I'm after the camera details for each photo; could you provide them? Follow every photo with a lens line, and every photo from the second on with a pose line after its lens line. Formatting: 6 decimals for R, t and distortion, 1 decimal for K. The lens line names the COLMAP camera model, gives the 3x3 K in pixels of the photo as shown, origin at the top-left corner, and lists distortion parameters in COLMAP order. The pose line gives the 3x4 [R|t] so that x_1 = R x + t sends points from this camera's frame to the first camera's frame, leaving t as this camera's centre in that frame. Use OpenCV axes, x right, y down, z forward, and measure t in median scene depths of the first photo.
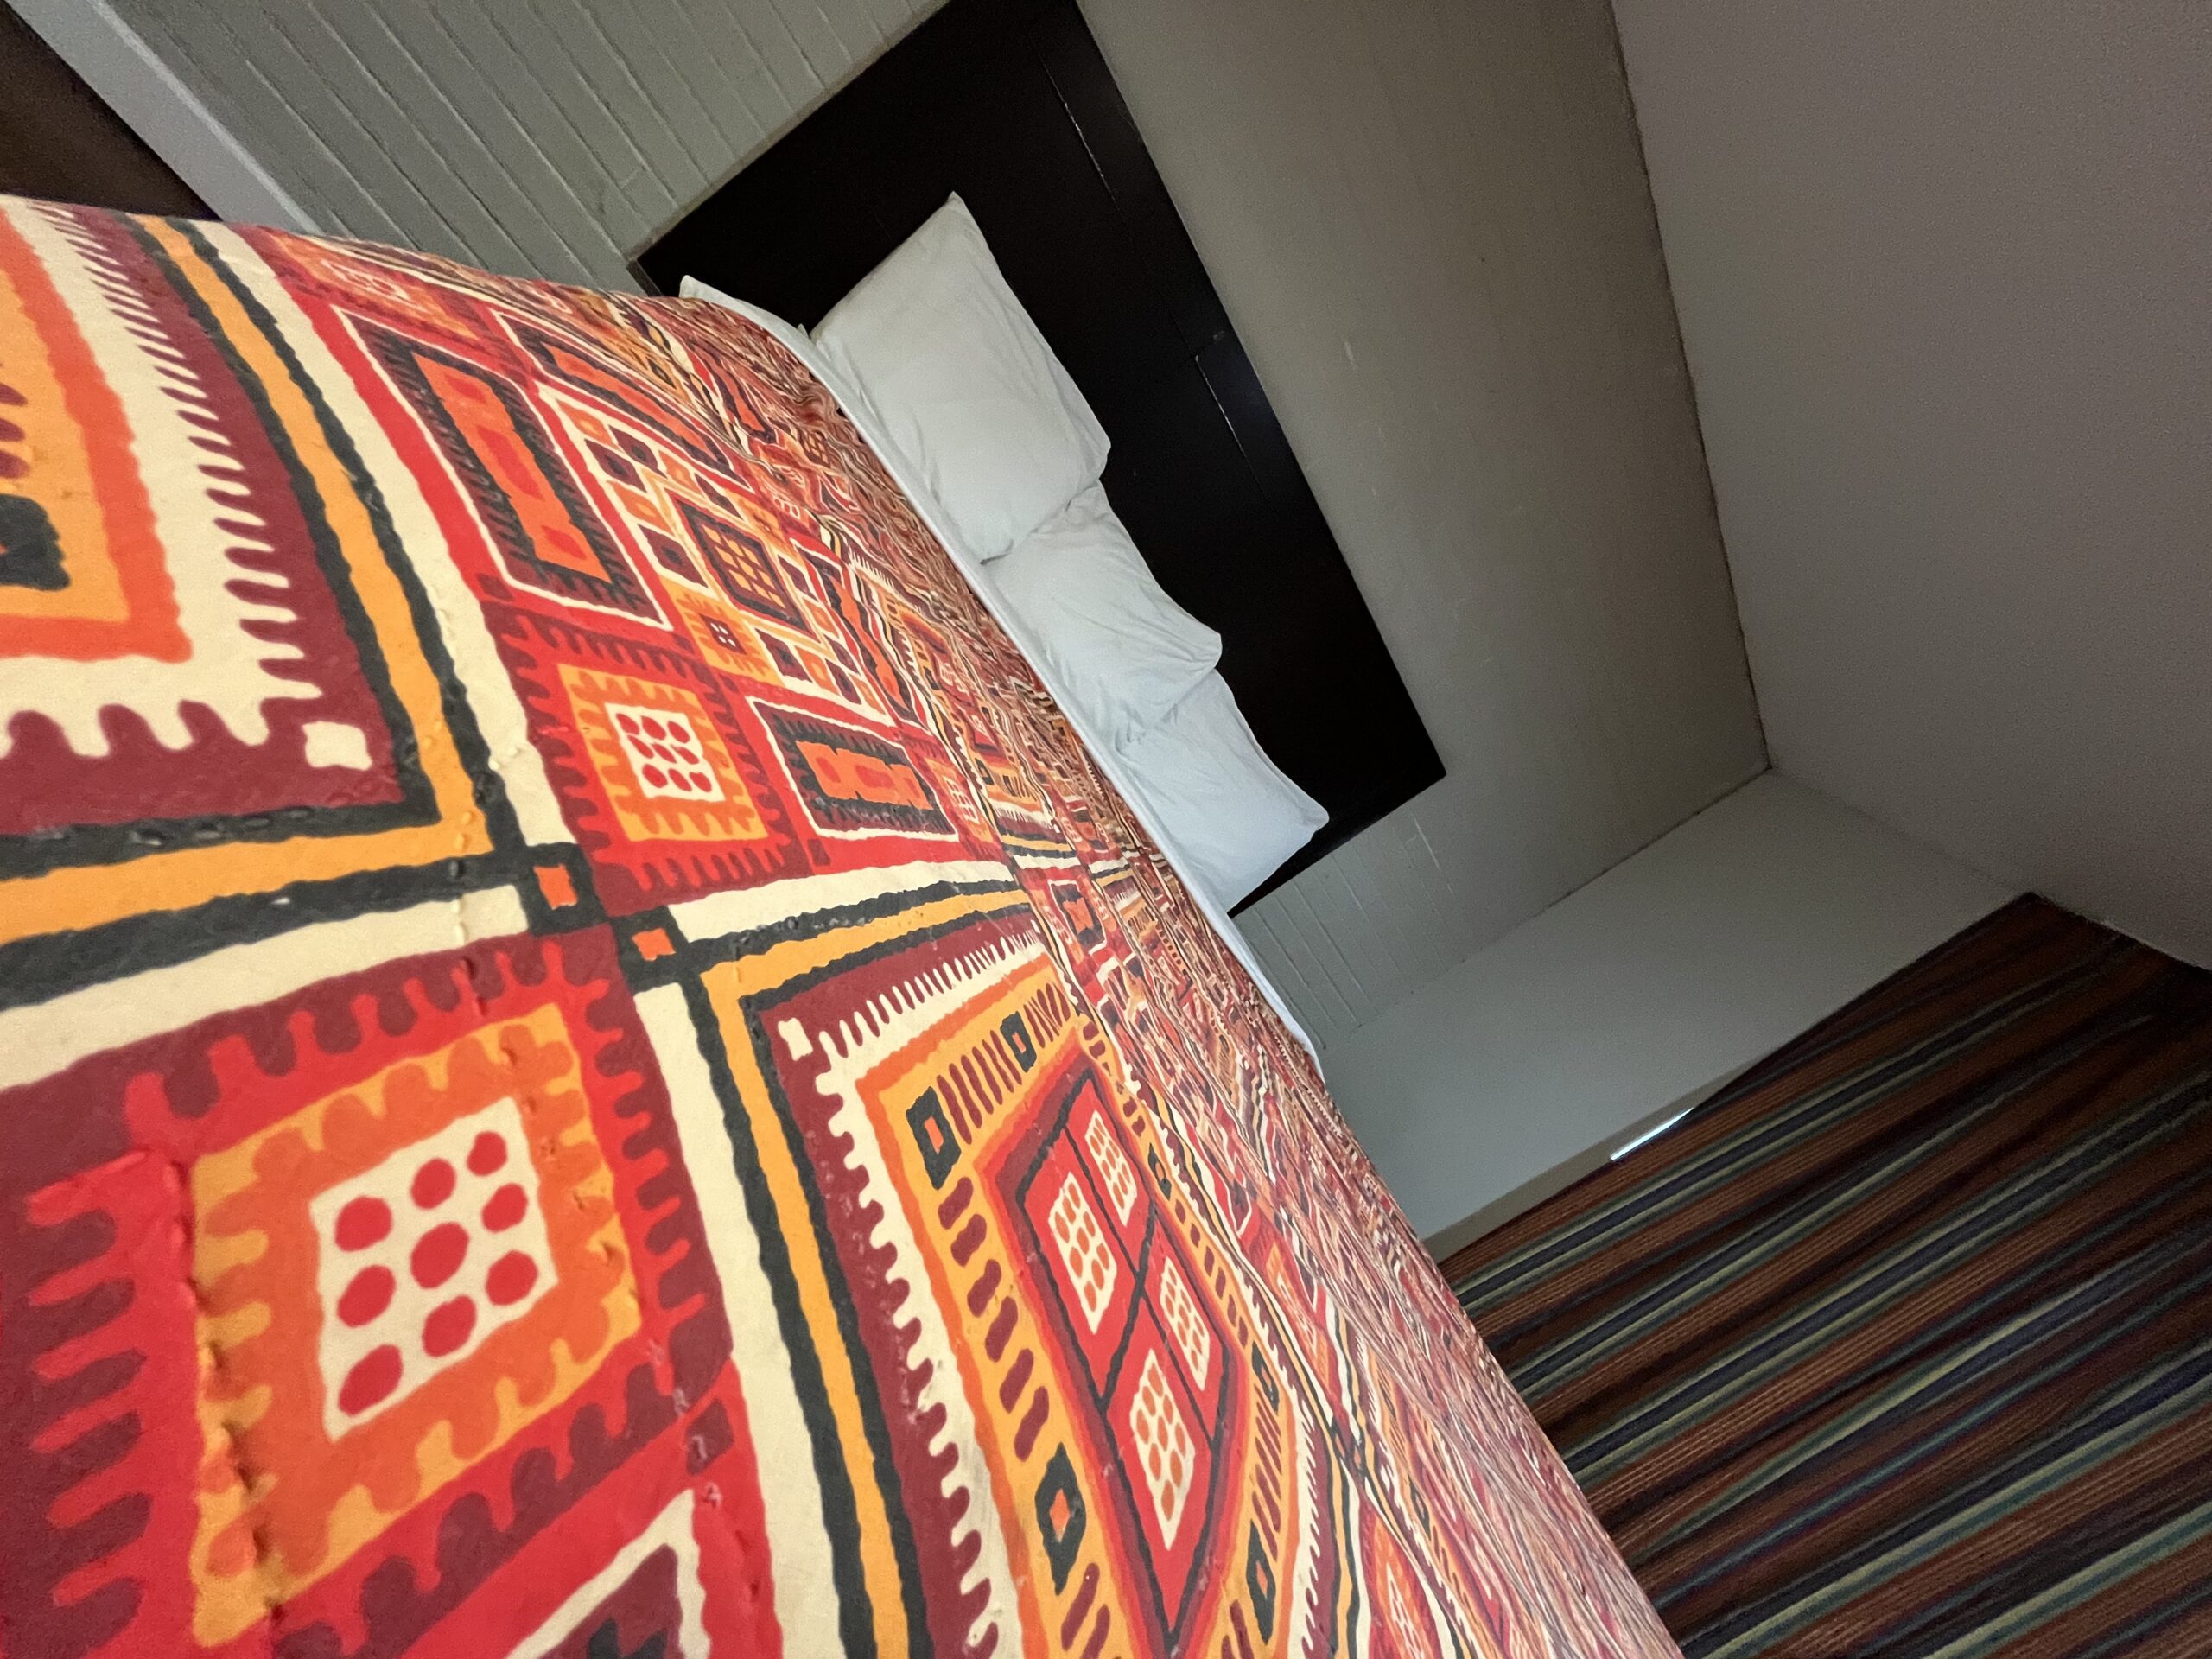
lens RADIAL K [[907.9, 0, 1106.0], [0, 907.9, 829.5], [0, 0, 1]] dist [0.000031, 0.000362]
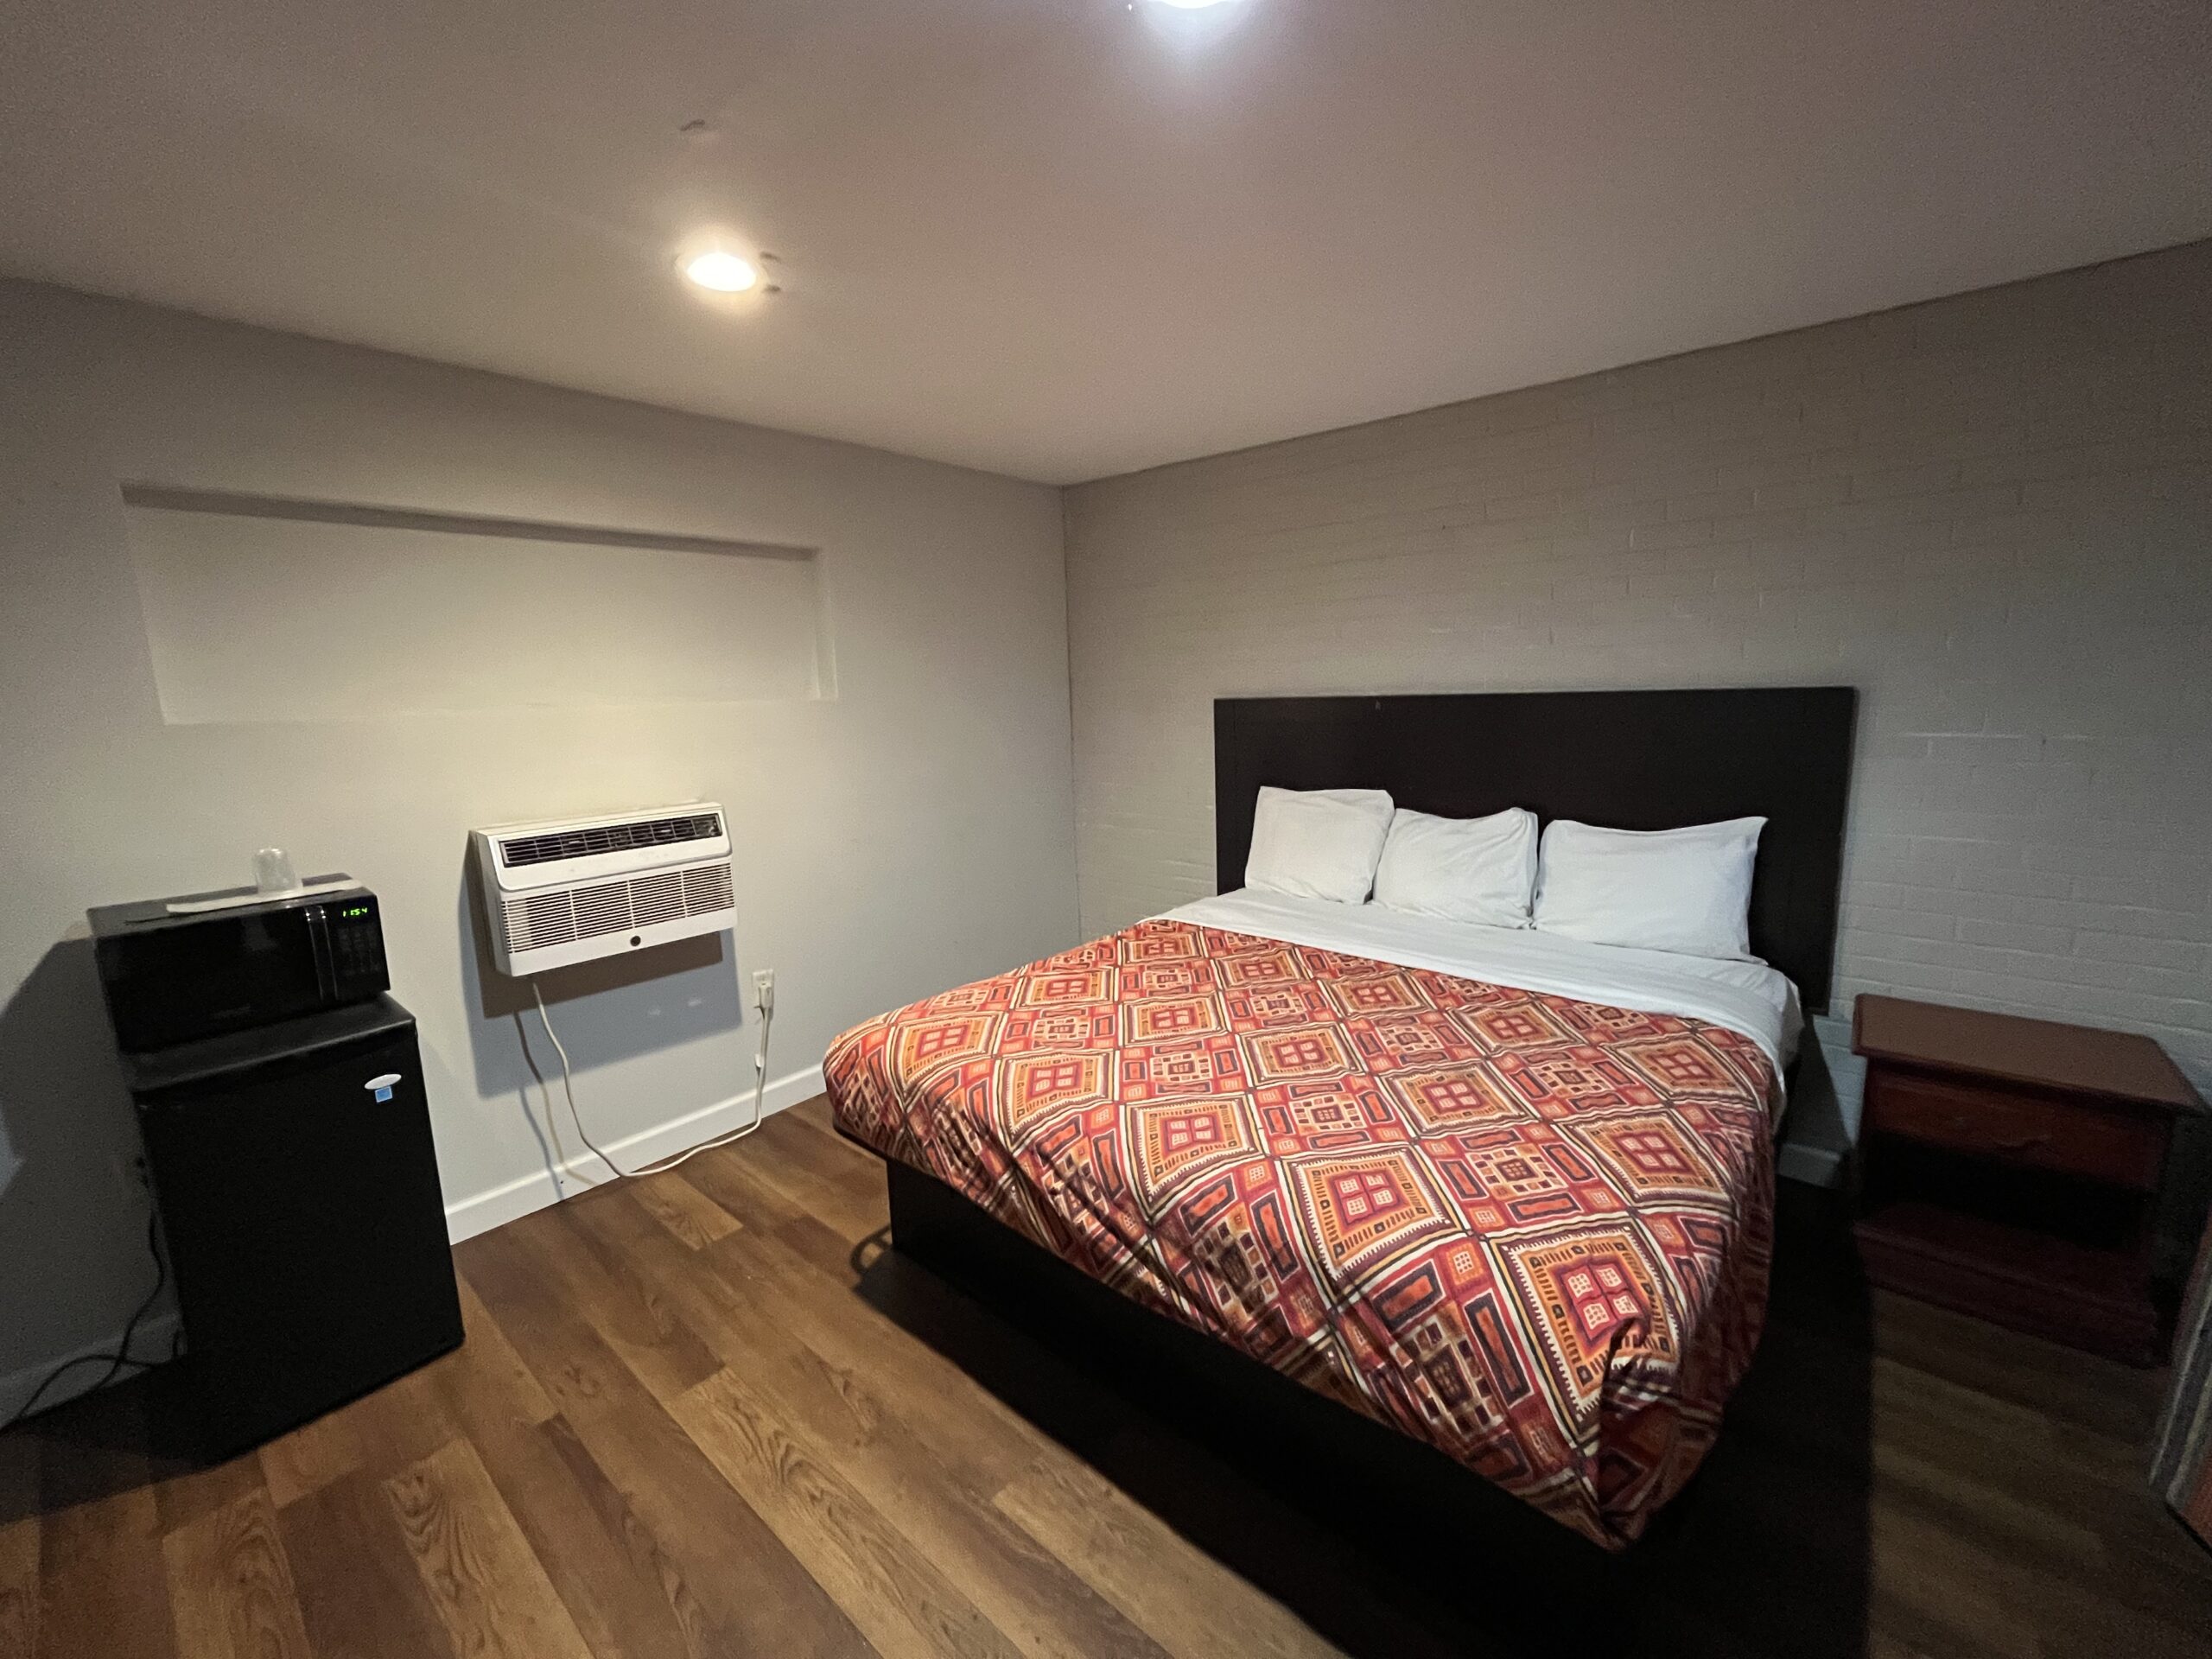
lens RADIAL K [[907.9, 0, 1106.0], [0, 907.9, 829.5], [0, 0, 1]] dist [0.000031, 0.000362]
pose [[0.375242, -0.605172, -0.702111, 5.367527], [0.134967, 0.785061, -0.604536, 1.474861], [0.917048, 0.132085, 0.376266, -4.955324]]
